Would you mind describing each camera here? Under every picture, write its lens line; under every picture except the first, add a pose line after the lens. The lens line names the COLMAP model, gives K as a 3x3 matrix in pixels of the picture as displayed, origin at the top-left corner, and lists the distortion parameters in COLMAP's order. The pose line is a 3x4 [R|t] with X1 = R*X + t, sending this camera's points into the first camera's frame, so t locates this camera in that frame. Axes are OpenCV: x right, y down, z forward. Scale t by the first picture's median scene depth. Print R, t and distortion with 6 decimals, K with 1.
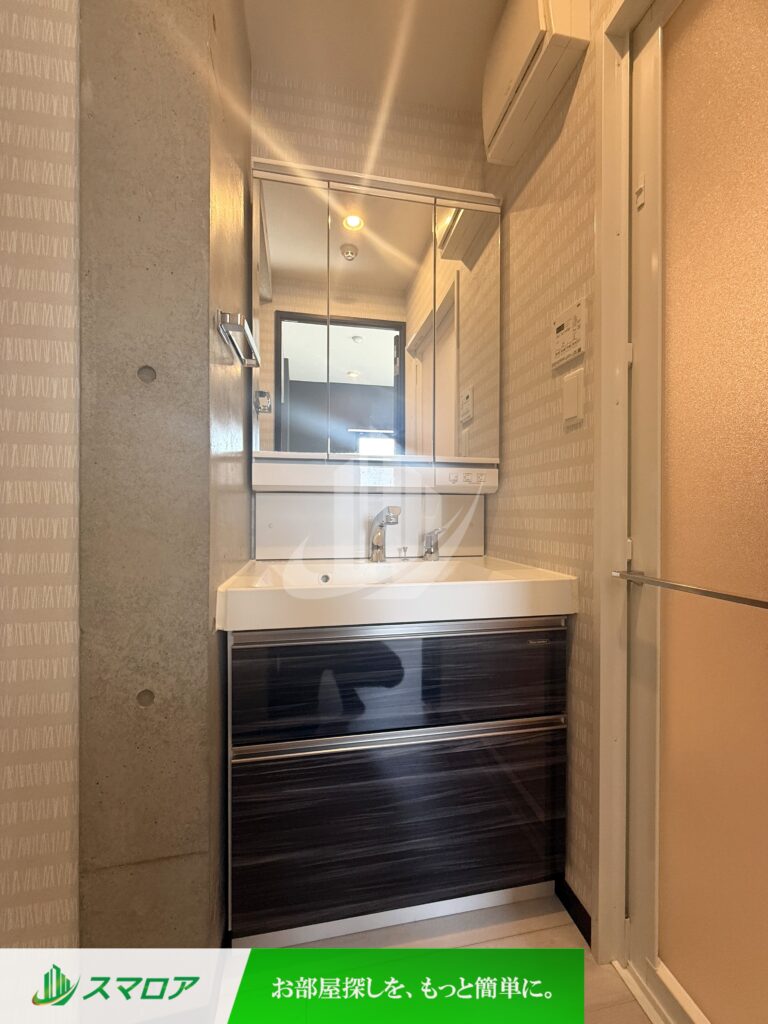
lens RADIAL K [[407.8, 0, 386.7], [0, 407.8, 510.7], [0, 0, 1]] dist [-0.000155, 0.000545]
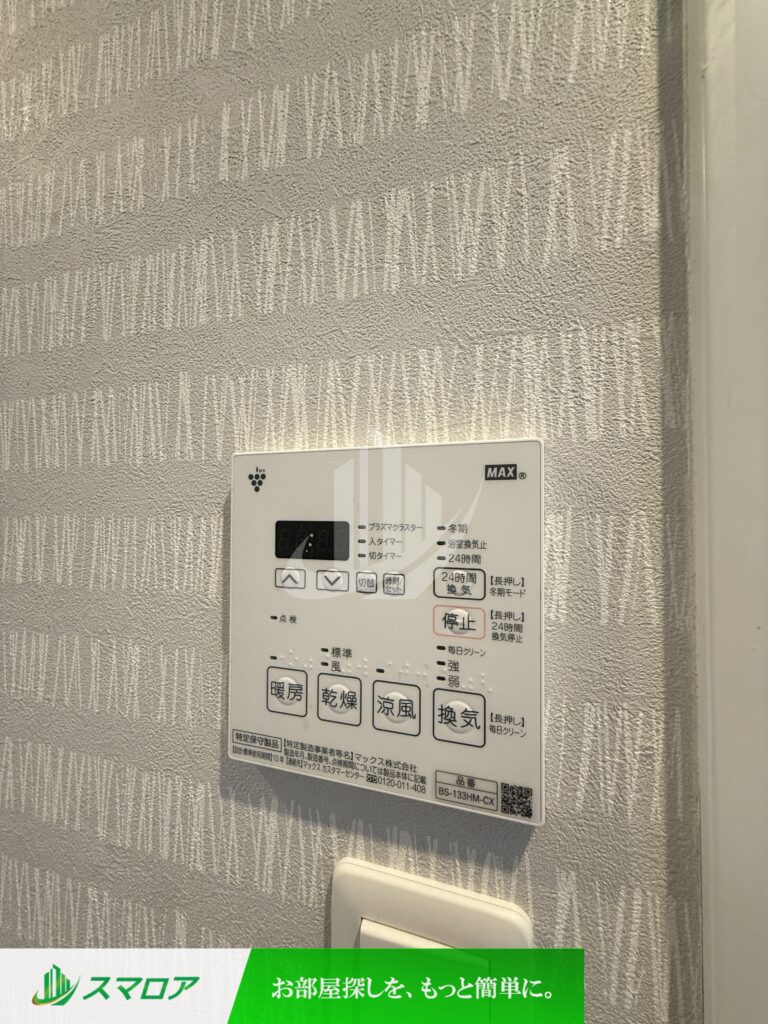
lens RADIAL K [[407.8, 0, 384.1], [0, 407.8, 512.4], [0, 0, 1]] dist [-0.000155, 0.000545]
pose [[0.487394, -0.002107, 0.873180, 0.328397], [0.004768, 0.999989, -0.000249, -0.490021], [-0.873169, 0.004285, 0.487398, 0.967322]]
